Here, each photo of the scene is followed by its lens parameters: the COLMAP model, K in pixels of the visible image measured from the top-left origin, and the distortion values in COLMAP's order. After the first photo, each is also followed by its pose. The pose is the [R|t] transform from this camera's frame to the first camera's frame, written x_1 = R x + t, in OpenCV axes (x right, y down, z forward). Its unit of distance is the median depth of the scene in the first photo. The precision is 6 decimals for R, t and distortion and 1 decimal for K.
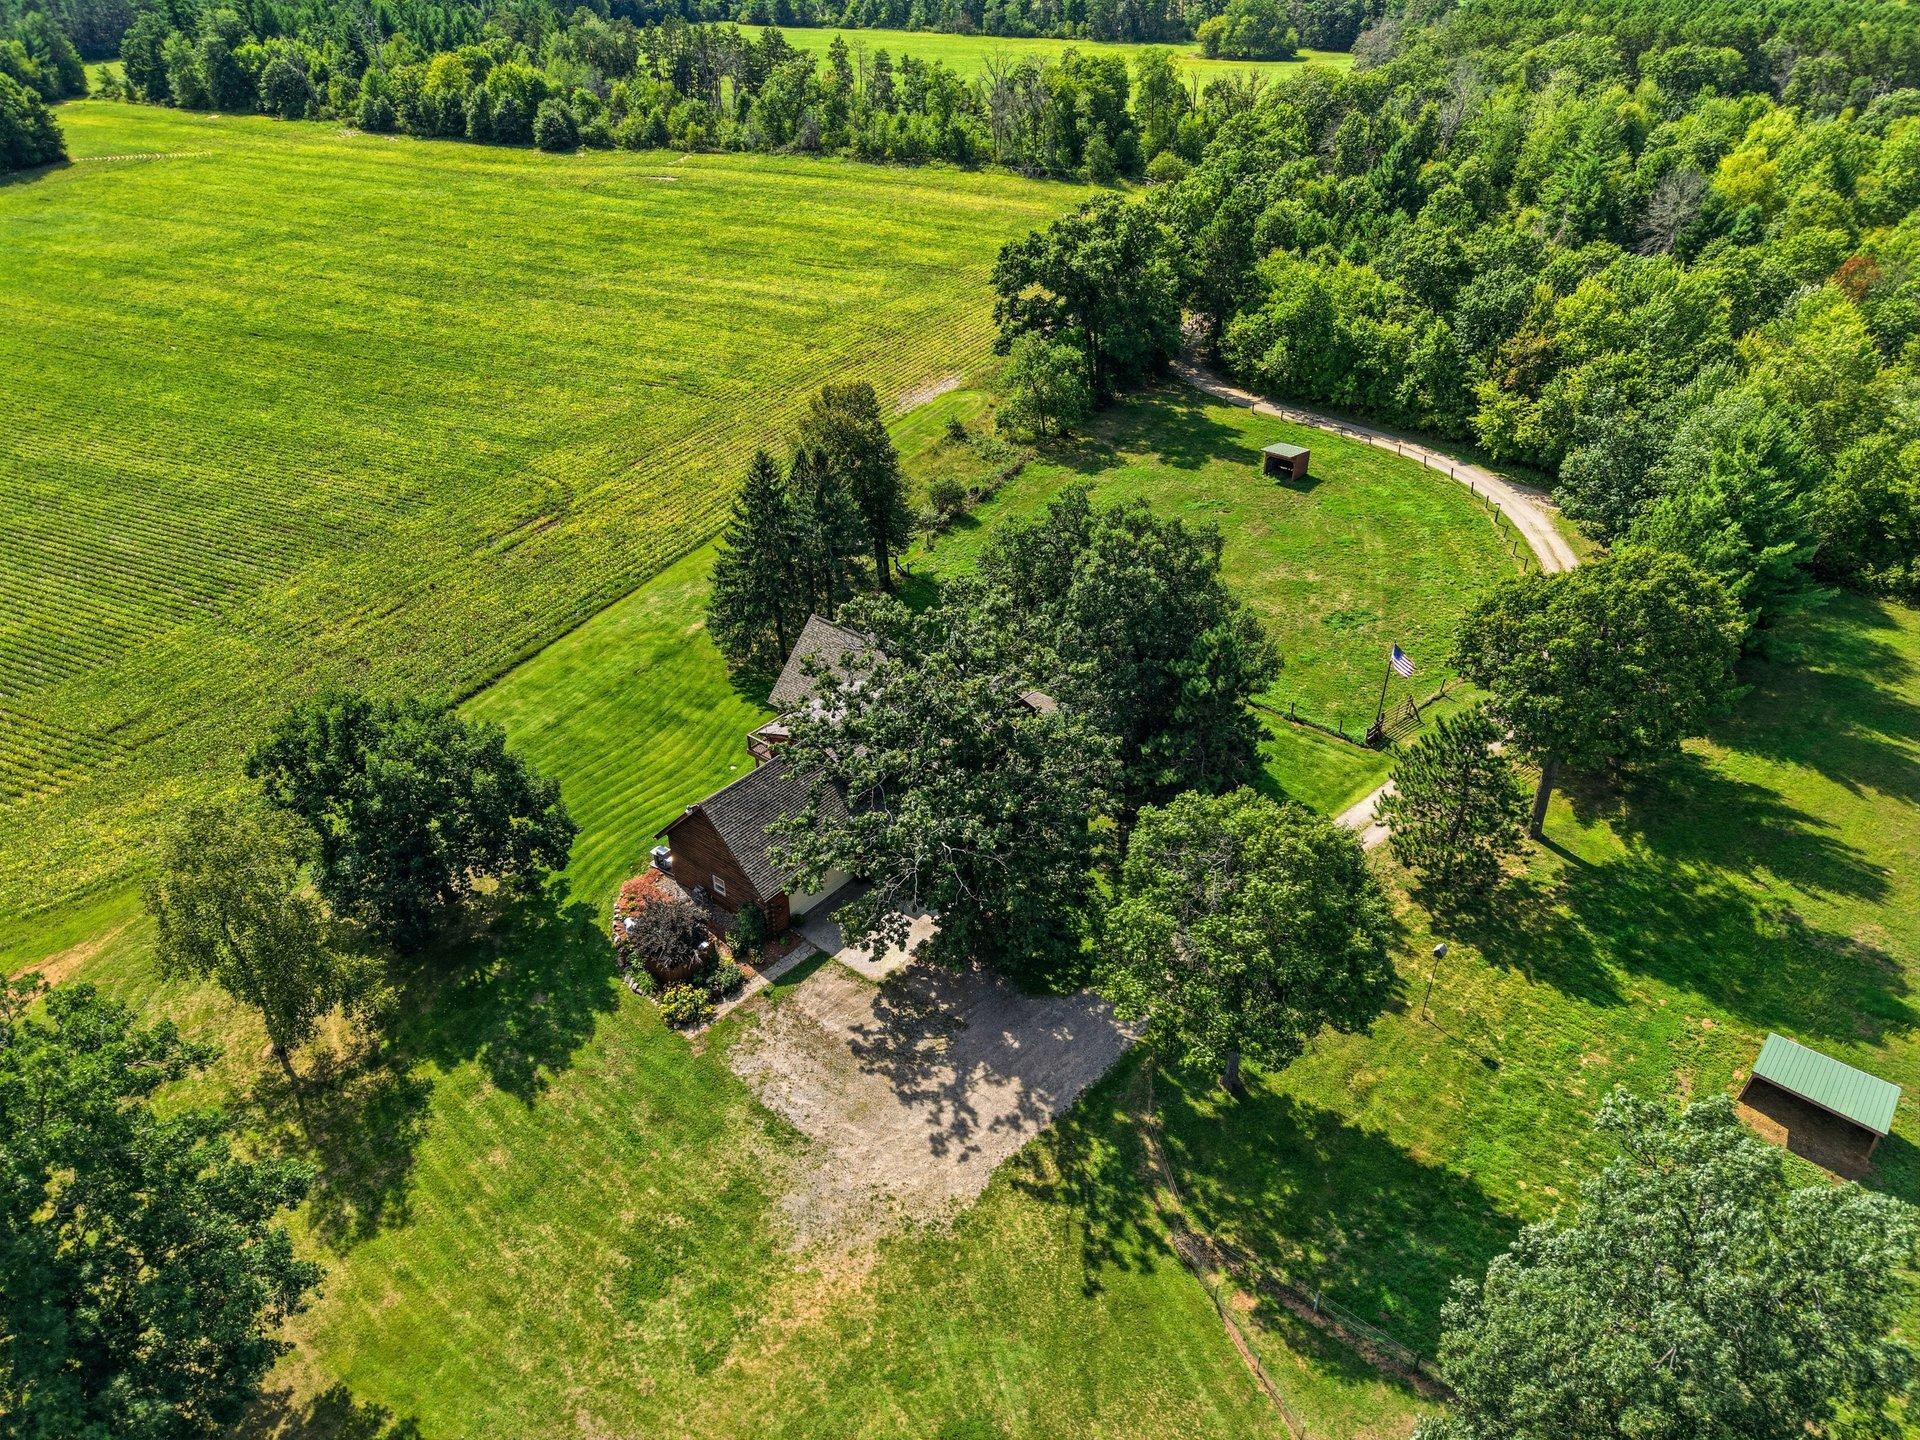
lens RADIAL K [[1277.8, 0, 960.0], [0, 1277.8, 720.0], [0, 0, 1]] dist [0.018051, -0.023945]
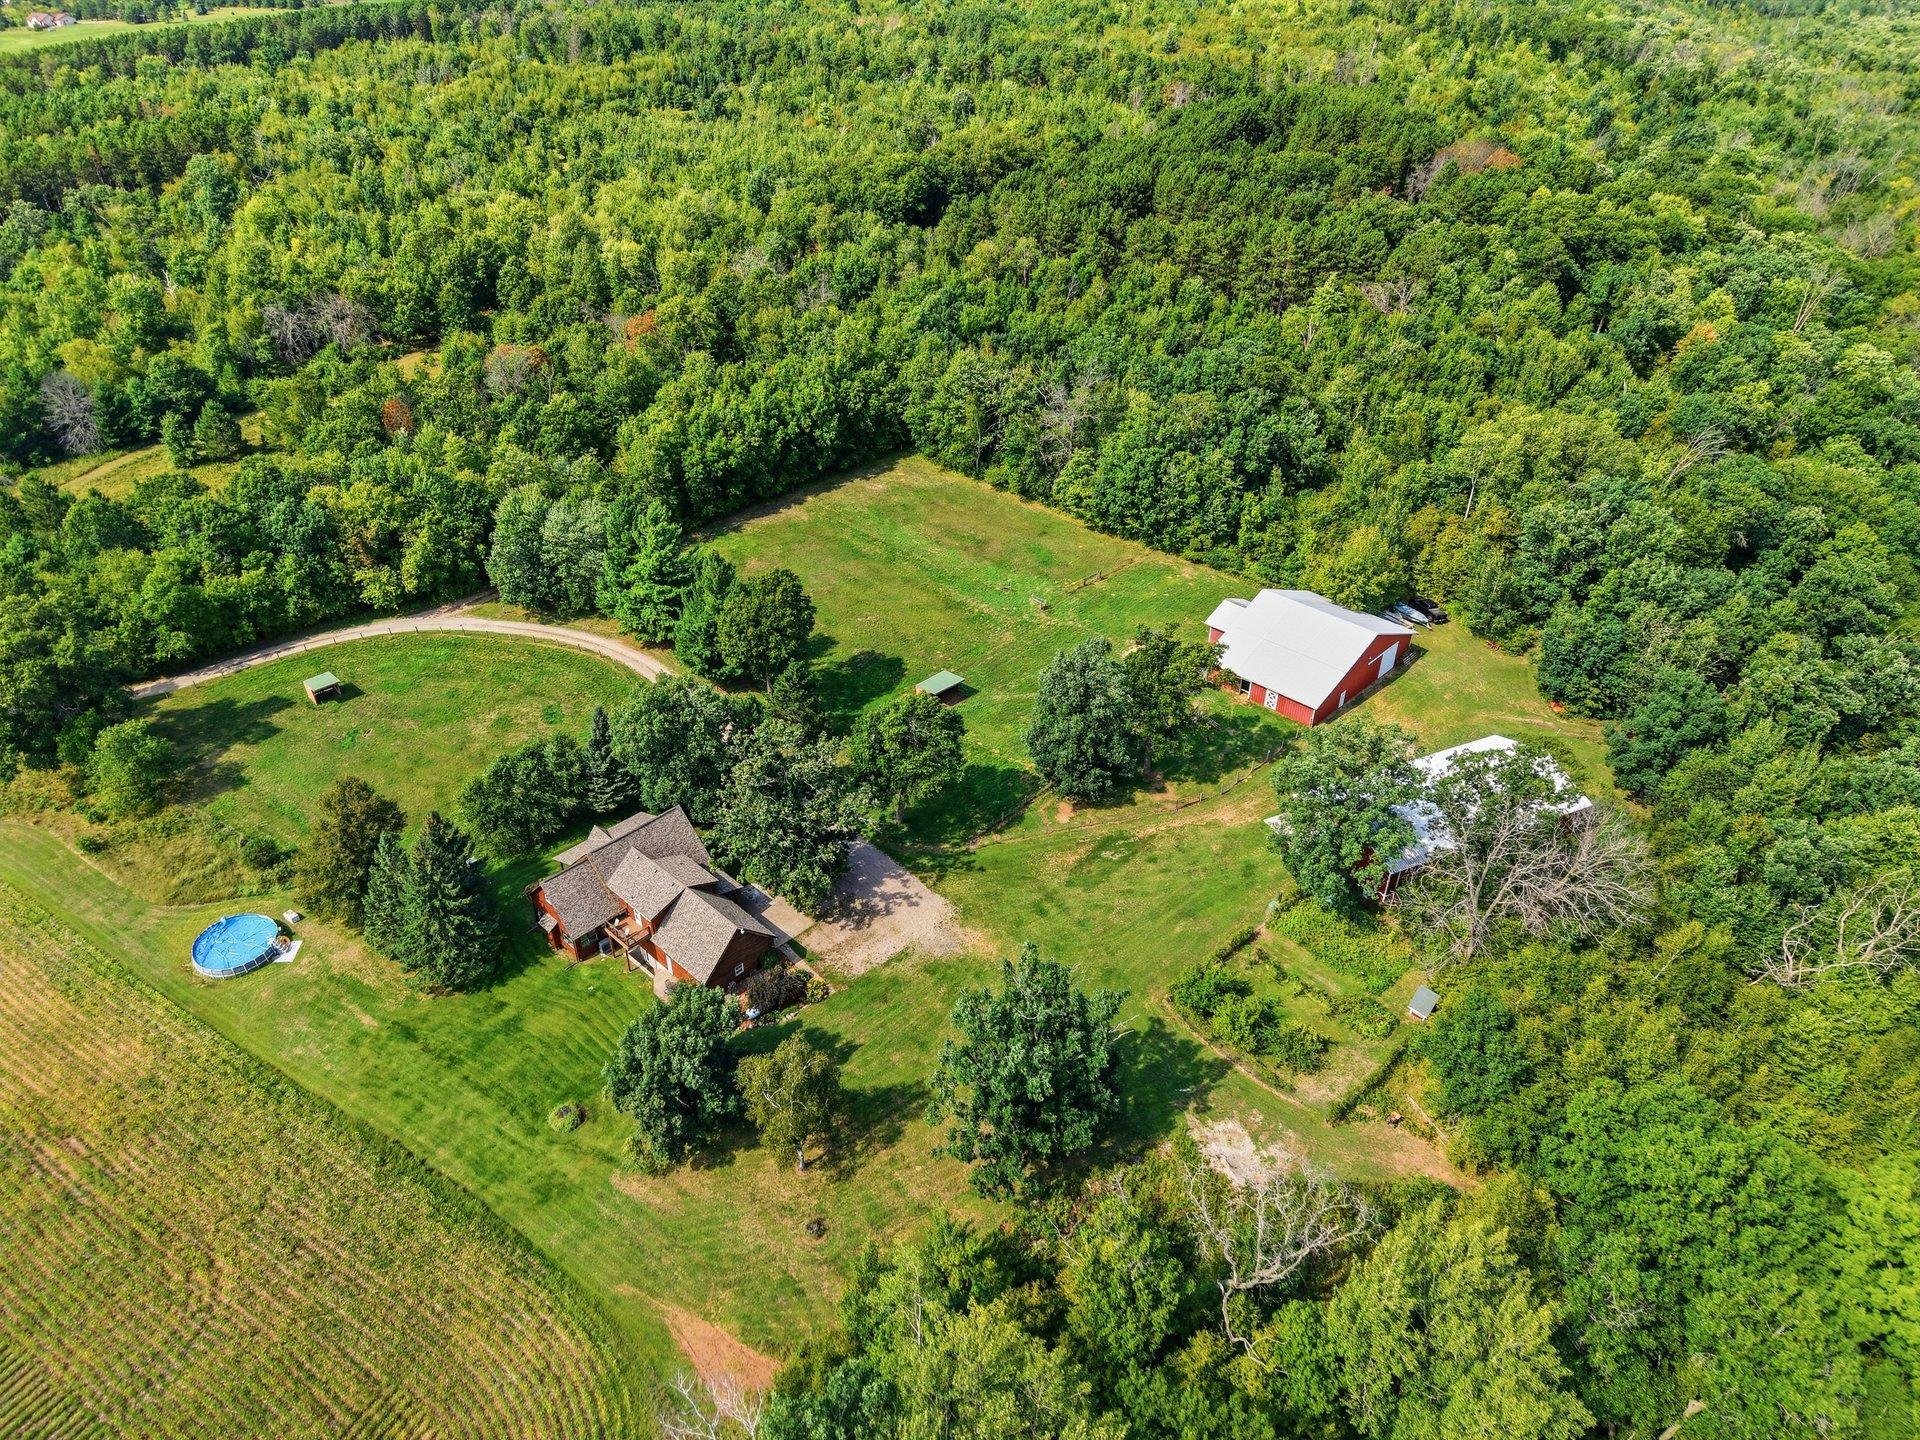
lens RADIAL K [[1277.8, 0, 960.0], [0, 1277.8, 720.0], [0, 0, 1]] dist [0.018051, -0.023945]
pose [[0.084335, -0.558350, 0.825308, -0.810871], [0.527391, 0.727748, 0.438455, -0.416852], [-0.845427, 0.398283, 0.355843, -0.013130]]
